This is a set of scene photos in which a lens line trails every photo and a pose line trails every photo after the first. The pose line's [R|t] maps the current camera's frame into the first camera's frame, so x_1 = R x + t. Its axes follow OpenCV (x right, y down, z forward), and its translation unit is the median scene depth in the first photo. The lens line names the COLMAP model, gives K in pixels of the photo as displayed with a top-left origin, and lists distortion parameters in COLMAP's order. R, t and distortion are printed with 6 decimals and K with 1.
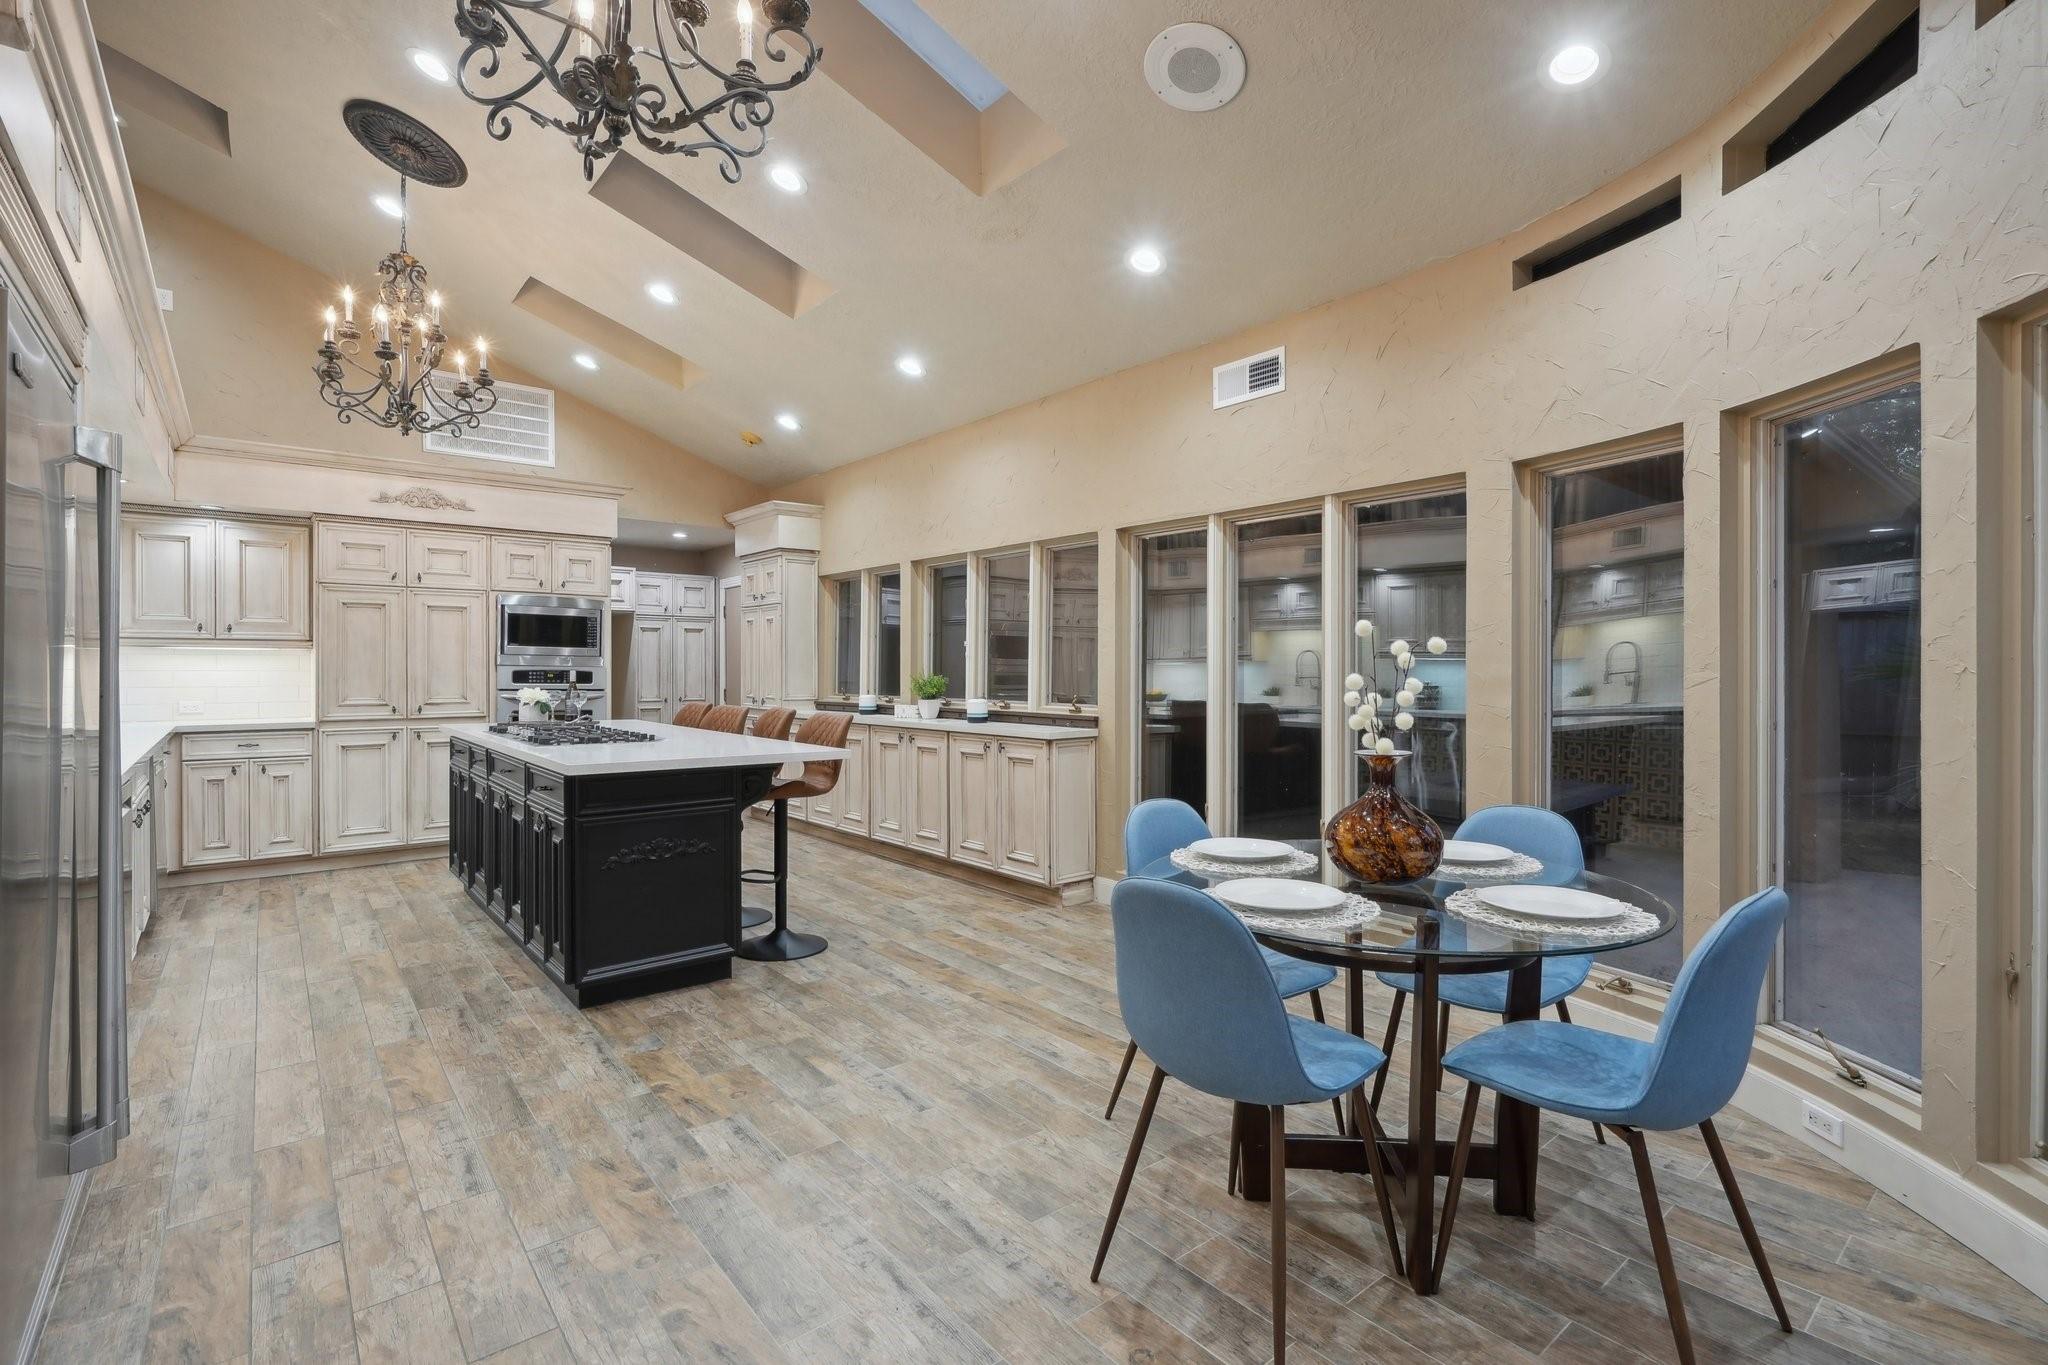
lens RADIAL K [[939.8, 0, 1042.4], [0, 939.8, 683.8], [0, 0, 1]] dist [-0.004476, -0.000654]
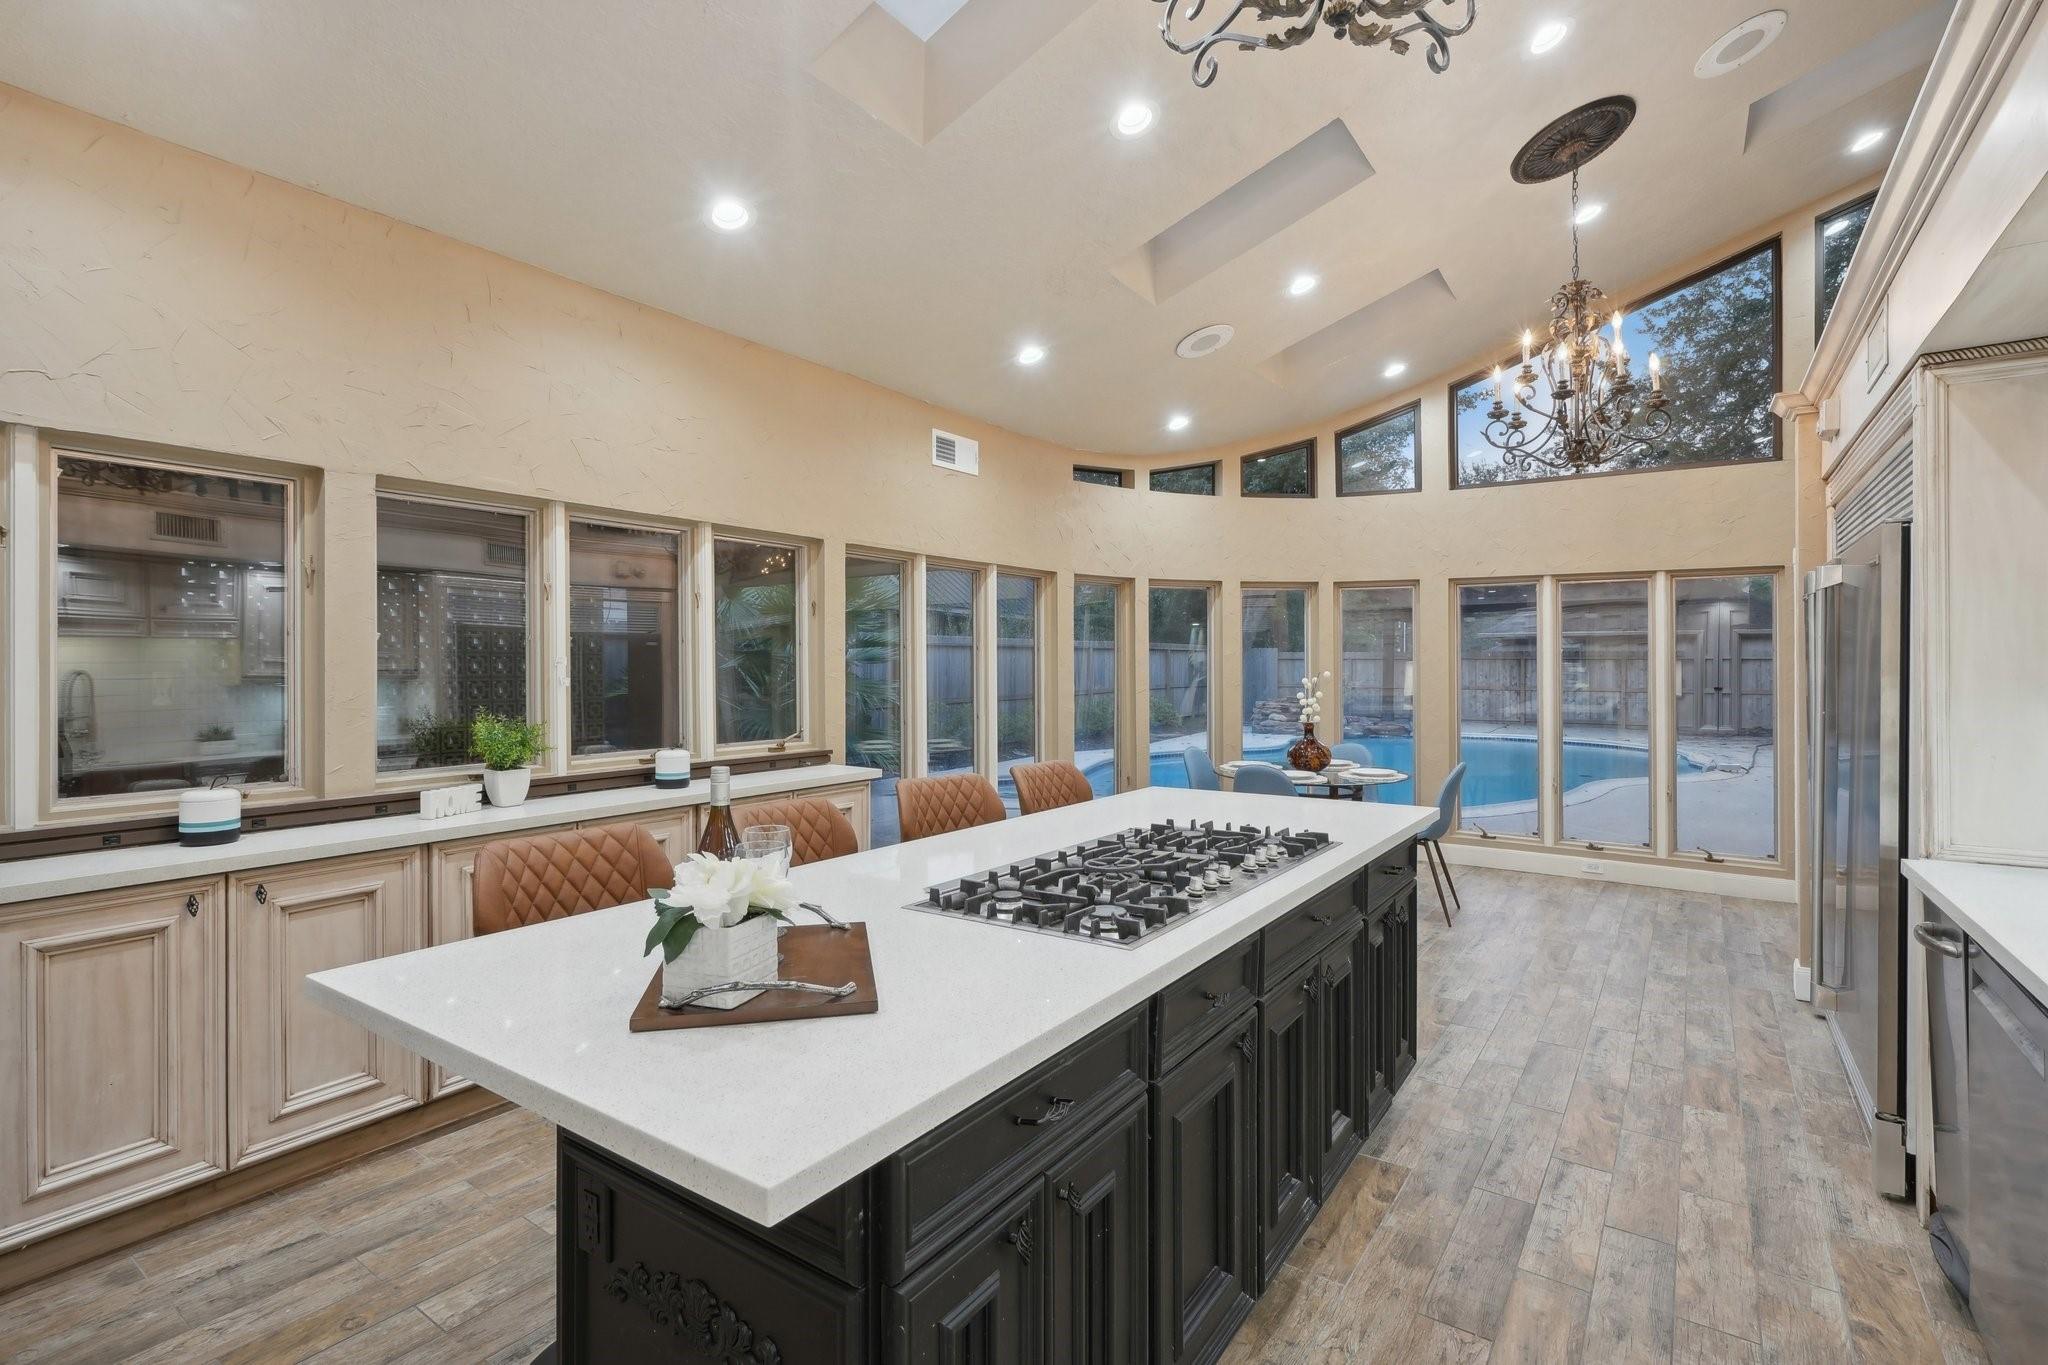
lens RADIAL K [[939.8, 0, 1051.1], [0, 939.8, 658.9], [0, 0, 1]] dist [-0.004476, -0.000654]
pose [[-0.269128, 0.004699, 0.963093, -0.852591], [0.015673, 0.999877, -0.000499, -0.046851], [-0.962977, 0.014960, -0.269168, 1.047167]]
